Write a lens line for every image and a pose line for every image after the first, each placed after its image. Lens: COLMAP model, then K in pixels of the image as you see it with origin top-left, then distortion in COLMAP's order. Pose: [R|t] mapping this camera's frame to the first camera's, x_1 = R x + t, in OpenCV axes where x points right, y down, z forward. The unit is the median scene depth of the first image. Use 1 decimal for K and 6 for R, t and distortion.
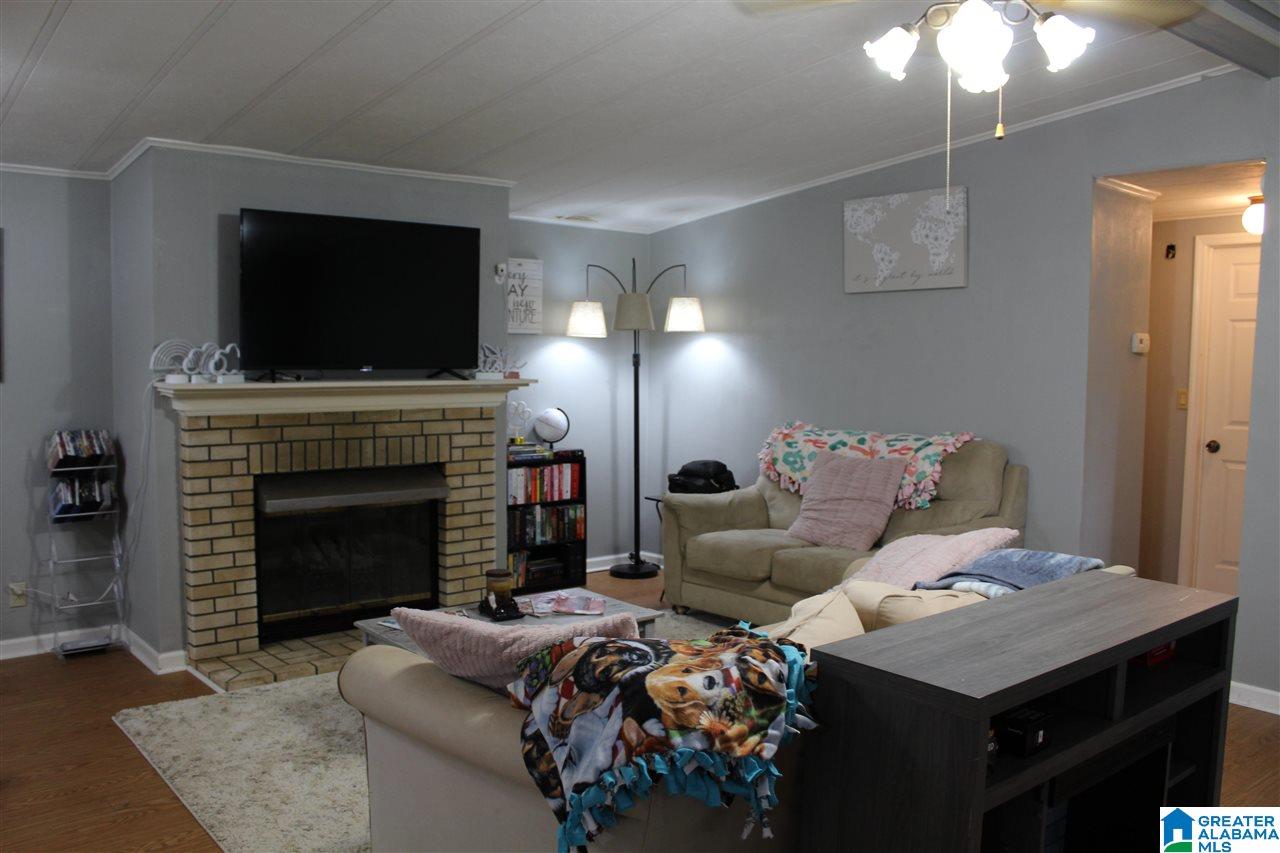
lens RADIAL K [[1063.6, 0, 639.6], [0, 1063.6, 429.1], [0, 0, 1]] dist [-0.167697, 0.141611]
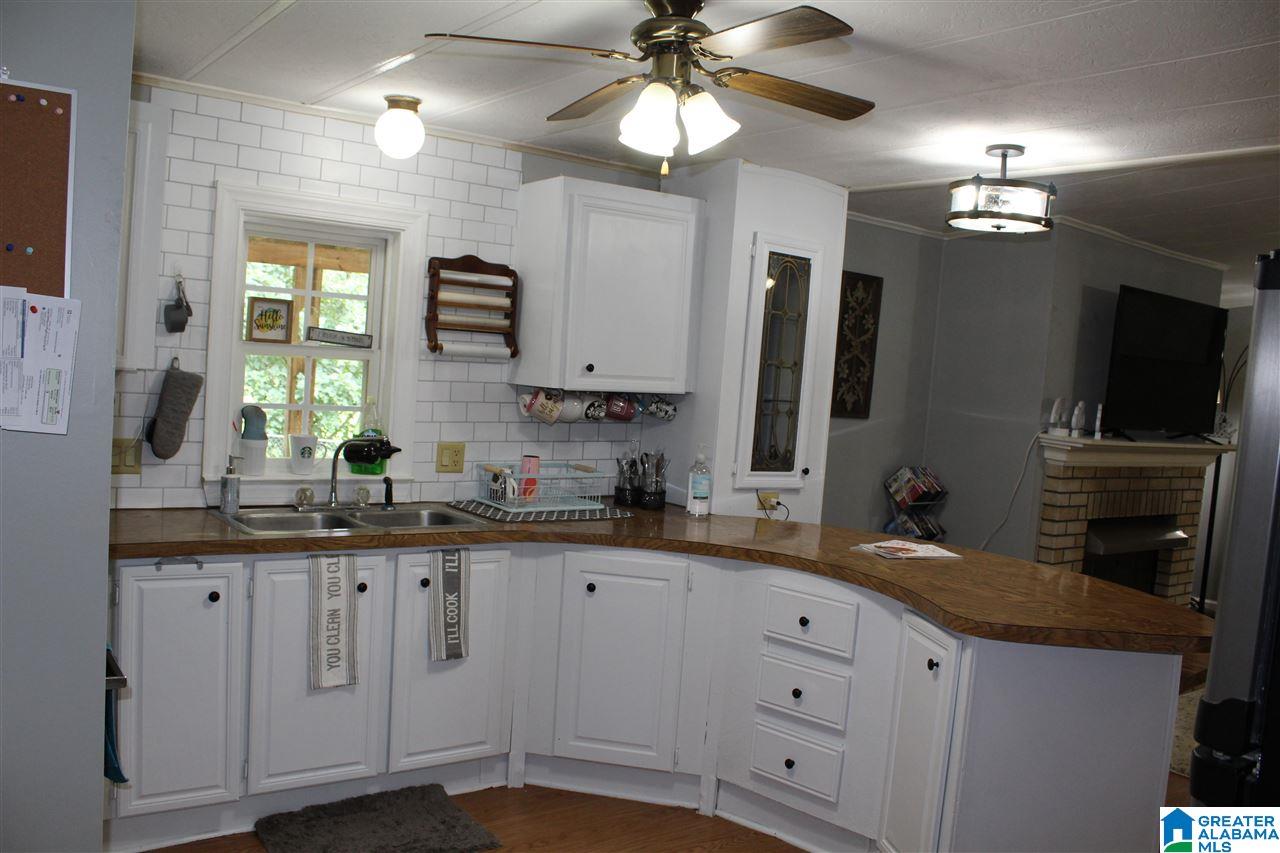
lens RADIAL K [[1063.6, 0, 640.2], [0, 1063.6, 428.5], [0, 0, 1]] dist [-0.167697, 0.141611]
pose [[0.996048, 0.077084, -0.044116, -0.813421], [-0.077472, 0.996969, -0.007145, -0.009028], [0.043432, 0.010534, 0.999001, -0.135265]]
